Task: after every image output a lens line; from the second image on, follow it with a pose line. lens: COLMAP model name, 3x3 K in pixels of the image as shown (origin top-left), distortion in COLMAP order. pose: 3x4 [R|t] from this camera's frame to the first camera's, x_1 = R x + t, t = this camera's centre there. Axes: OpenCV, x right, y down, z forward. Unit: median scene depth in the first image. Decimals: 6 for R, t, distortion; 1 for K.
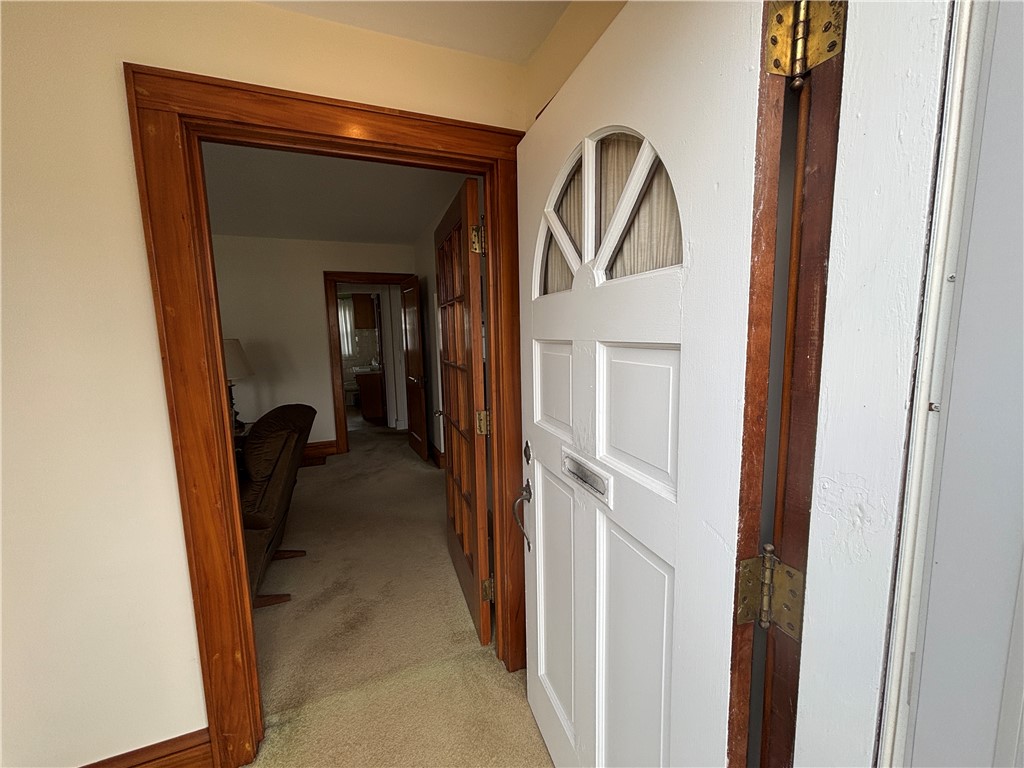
lens RADIAL K [[410.7, 0, 511.7], [0, 410.7, 381.4], [0, 0, 1]] dist [-0.007534, 0.000369]
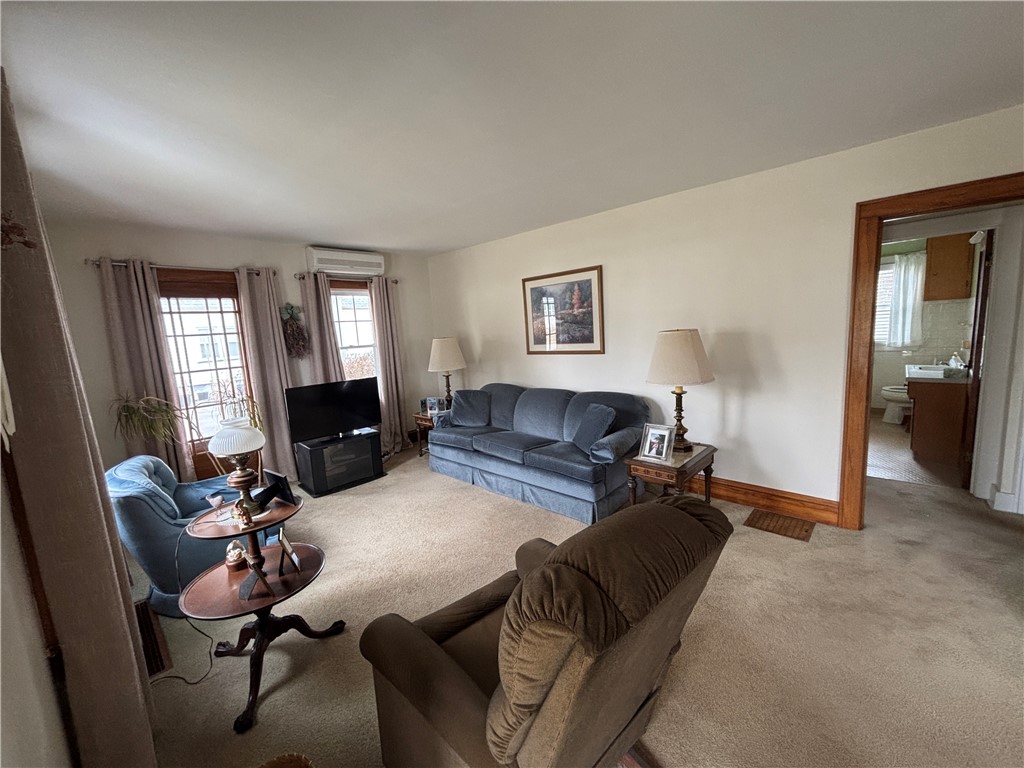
lens RADIAL K [[410.7, 0, 503.3], [0, 410.7, 385.4], [0, 0, 1]] dist [-0.007534, 0.000369]
pose [[0.399681, 0.128563, -0.907594, -0.113598], [-0.067202, 0.991561, 0.110863, -0.052061], [0.914187, 0.016682, 0.404948, 0.326494]]
